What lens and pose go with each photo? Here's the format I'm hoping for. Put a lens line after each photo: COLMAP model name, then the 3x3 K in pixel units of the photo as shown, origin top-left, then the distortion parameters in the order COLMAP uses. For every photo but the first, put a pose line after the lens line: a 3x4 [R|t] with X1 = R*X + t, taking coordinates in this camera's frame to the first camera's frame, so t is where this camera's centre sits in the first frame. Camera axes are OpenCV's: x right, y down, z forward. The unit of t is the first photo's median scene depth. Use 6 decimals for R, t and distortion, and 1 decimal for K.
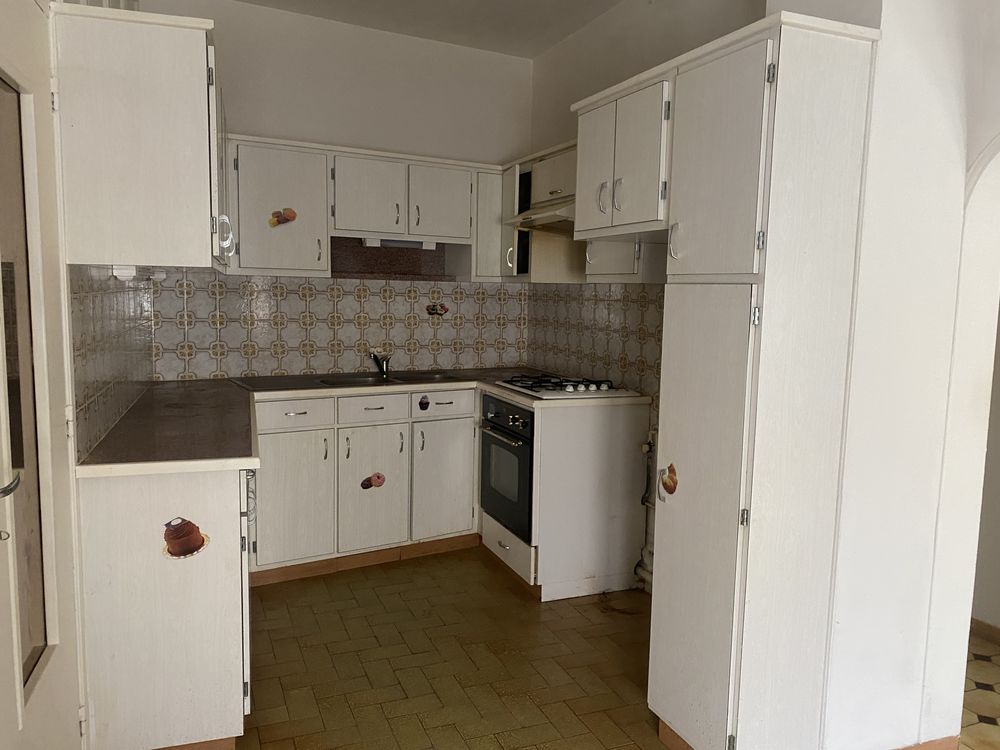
lens RADIAL K [[765.8, 0, 500.0], [0, 765.8, 375.0], [0, 0, 1]] dist [0.048184, -0.030950]
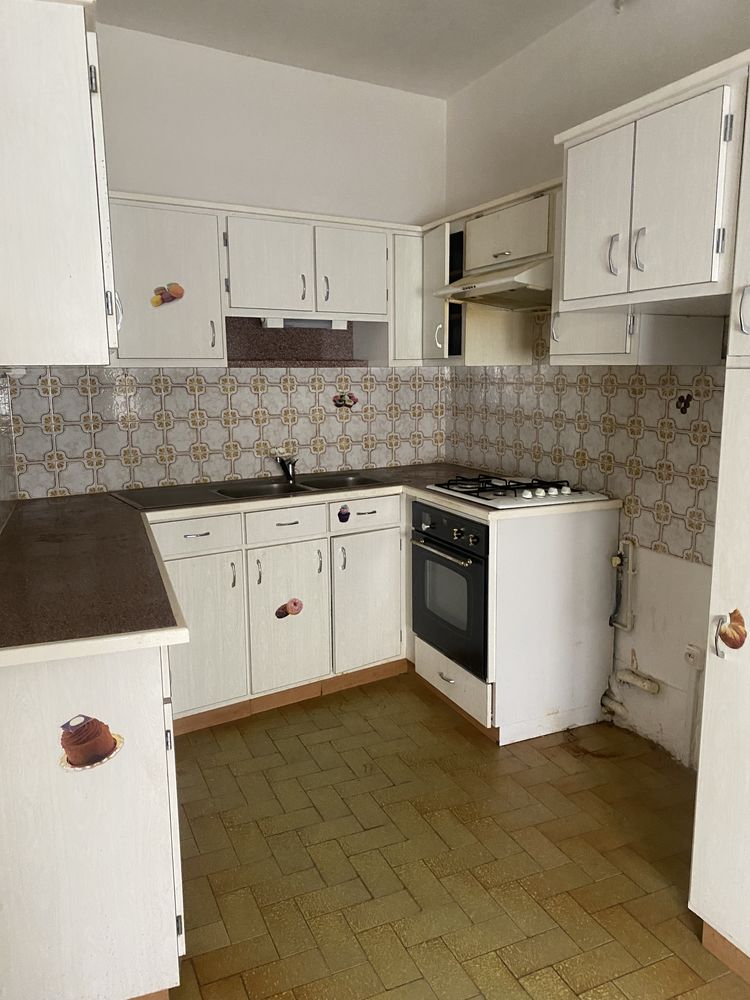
lens RADIAL K [[765.8, 0, 386.8], [0, 765.8, 501.7], [0, 0, 1]] dist [0.048184, -0.030950]
pose [[0.998679, -0.035129, 0.037489, -0.085541], [0.032748, 0.997517, 0.062347, -0.028748], [-0.039586, -0.061037, 0.997350, 0.159873]]
